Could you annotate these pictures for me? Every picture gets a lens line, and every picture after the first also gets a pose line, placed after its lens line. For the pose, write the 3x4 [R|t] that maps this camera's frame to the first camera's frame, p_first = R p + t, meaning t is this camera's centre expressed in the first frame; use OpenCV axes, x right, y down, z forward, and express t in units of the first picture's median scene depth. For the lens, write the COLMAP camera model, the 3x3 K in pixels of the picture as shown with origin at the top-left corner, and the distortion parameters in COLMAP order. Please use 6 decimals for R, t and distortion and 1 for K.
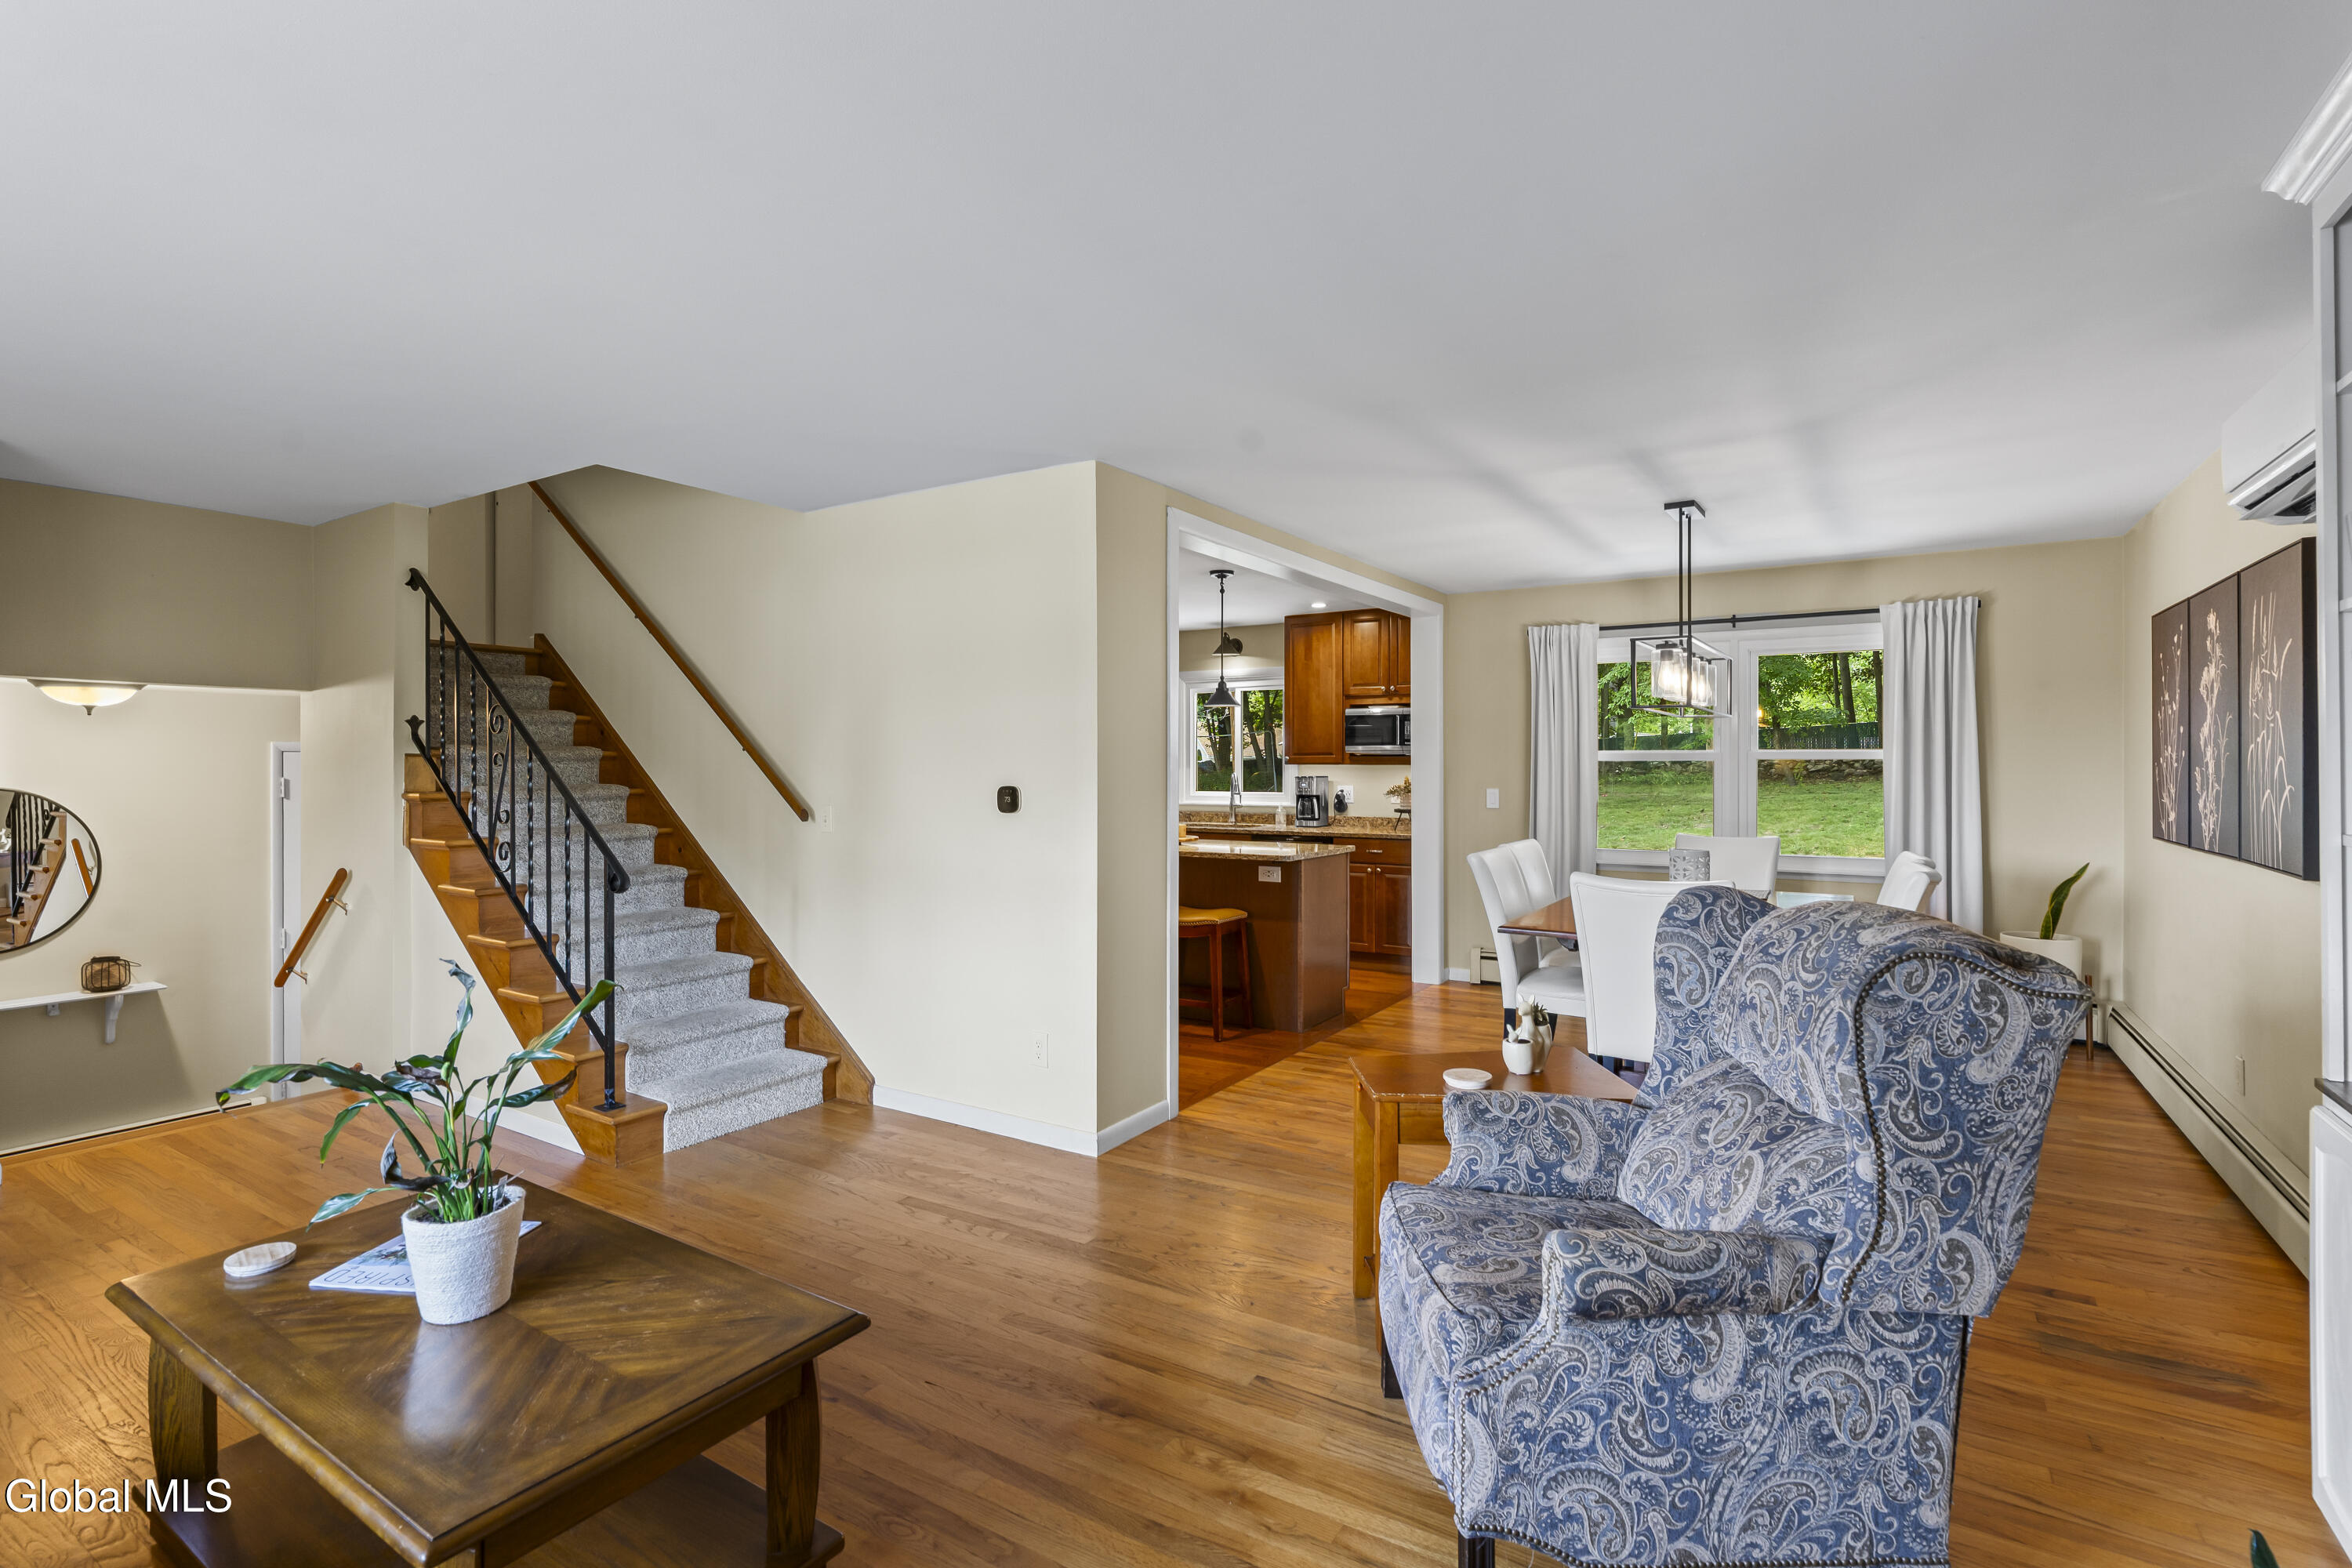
lens RADIAL K [[1086.2, 0, 1174.2], [0, 1086.2, 760.9], [0, 0, 1]] dist [-0.001900, 0.000048]
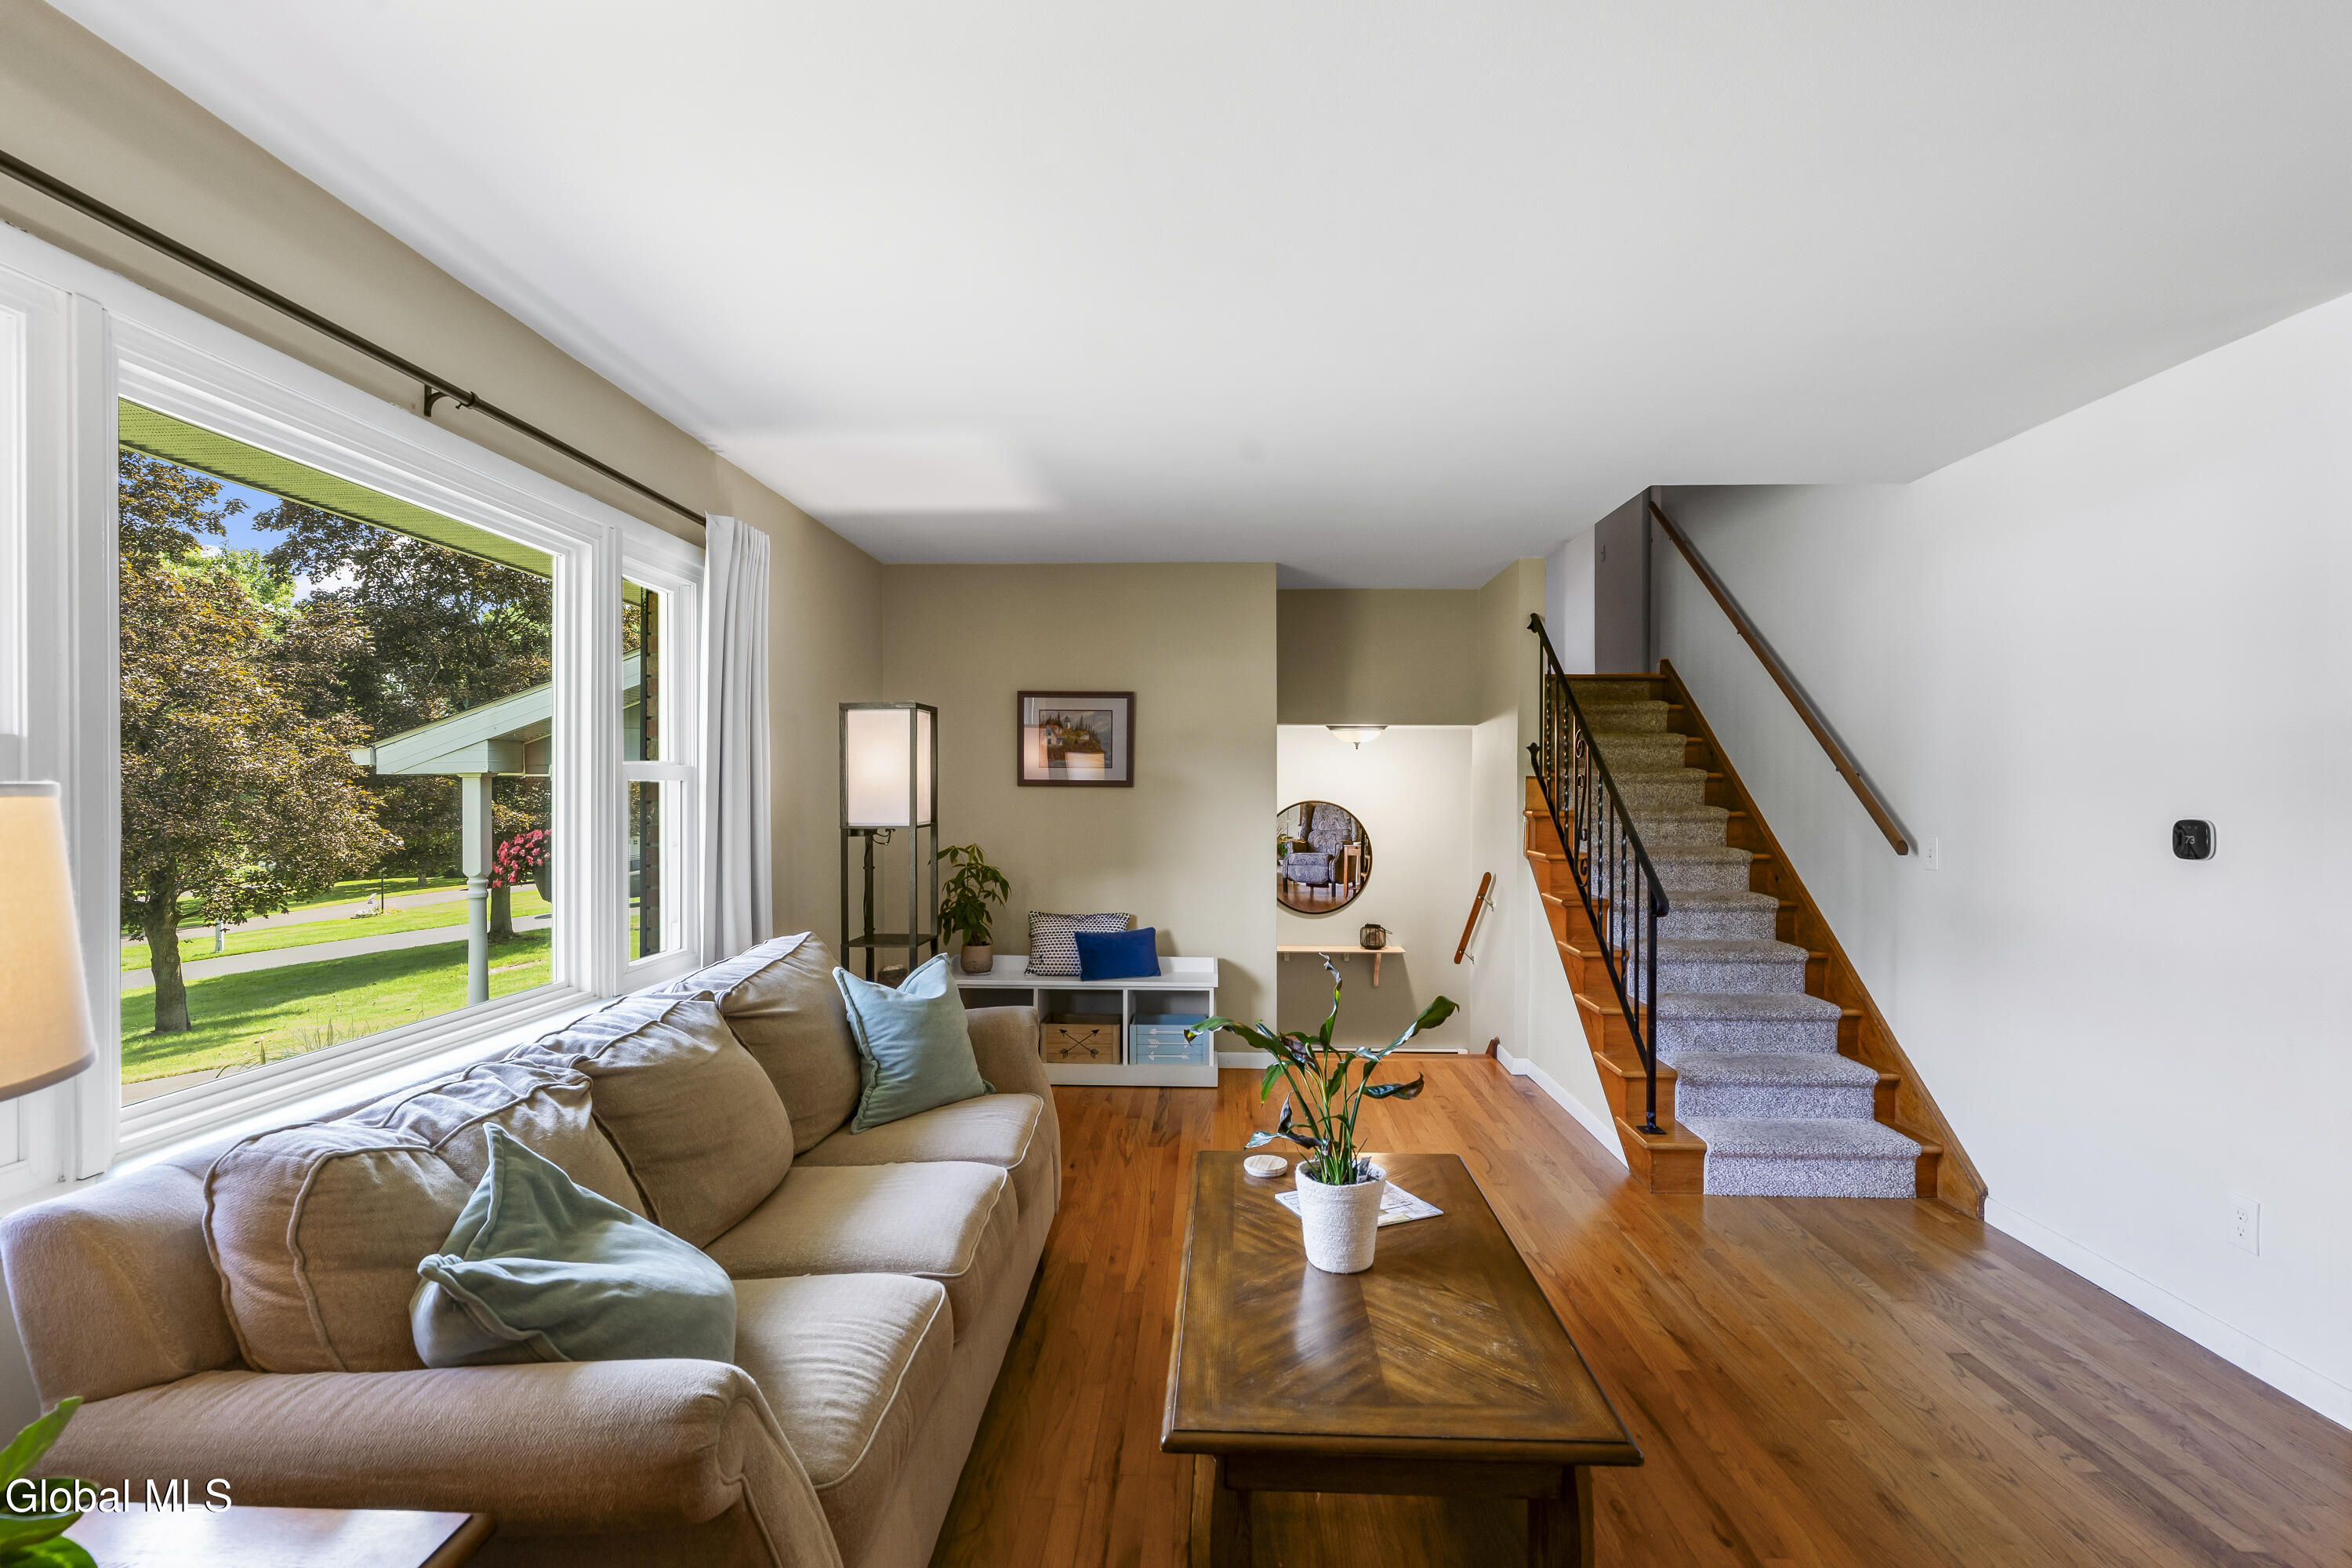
lens RADIAL K [[1081.7, 0, 1175.2], [0, 1081.7, 790.1], [0, 0, 1]] dist [-0.004811, -0.000183]
pose [[0.513613, 0.006003, -0.858001, 0.087619], [-0.000114, 0.999976, 0.006928, 0.000270], [0.858022, -0.003461, 0.513601, 0.101084]]
